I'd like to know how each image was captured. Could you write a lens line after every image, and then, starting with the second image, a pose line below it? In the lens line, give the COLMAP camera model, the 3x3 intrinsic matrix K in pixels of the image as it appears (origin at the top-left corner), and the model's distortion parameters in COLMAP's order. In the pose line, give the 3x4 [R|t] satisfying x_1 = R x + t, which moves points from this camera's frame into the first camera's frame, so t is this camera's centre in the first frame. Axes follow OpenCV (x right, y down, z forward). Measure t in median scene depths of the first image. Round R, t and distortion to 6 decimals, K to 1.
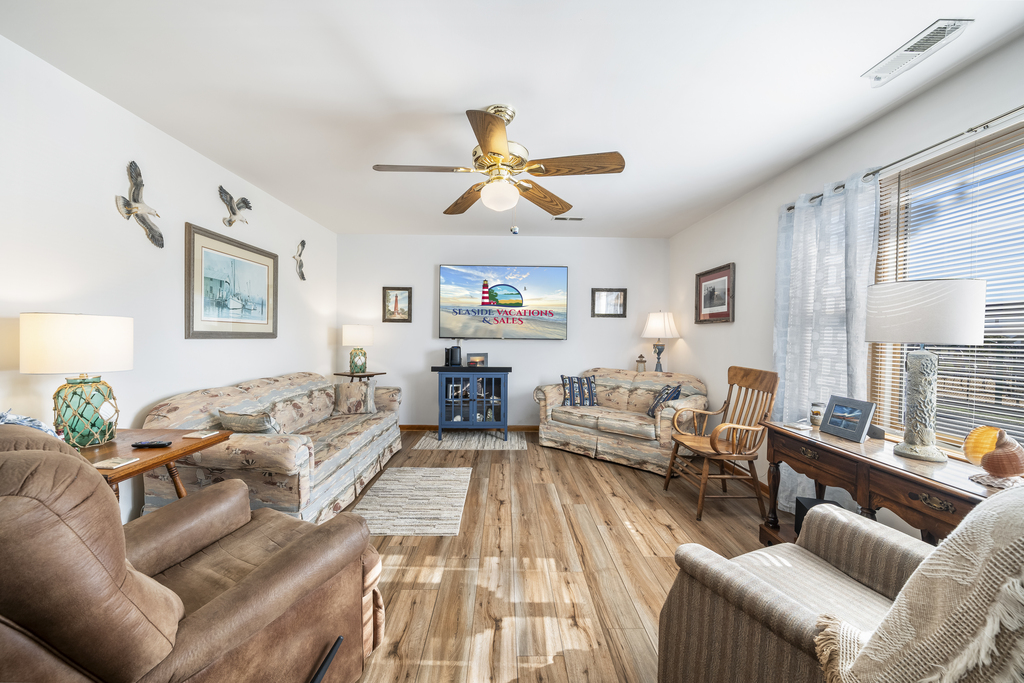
lens RADIAL K [[402.8, 0, 509.7], [0, 402.8, 344.2], [0, 0, 1]] dist [0.000027, -0.000079]
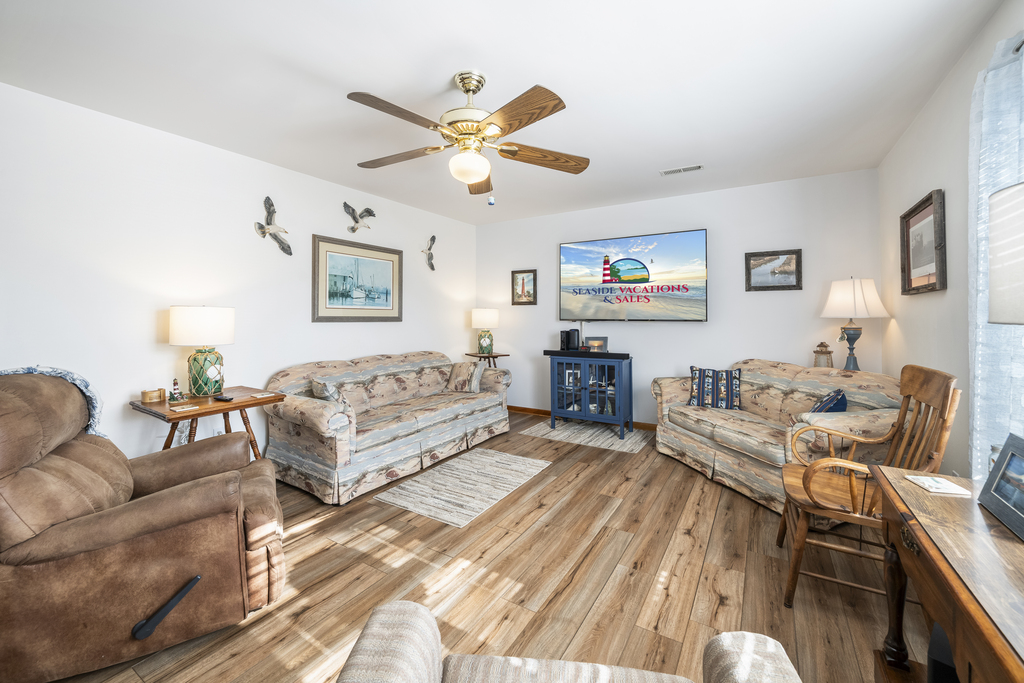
lens RADIAL K [[413.1, 0, 508.9], [0, 413.1, 313.4], [0, 0, 1]] dist [-0.001101, -0.000218]
pose [[0.842414, -0.015538, -0.538607, 0.334389], [-0.001497, 0.999513, -0.031175, -0.000835], [0.538829, 0.027069, 0.841980, 0.151582]]
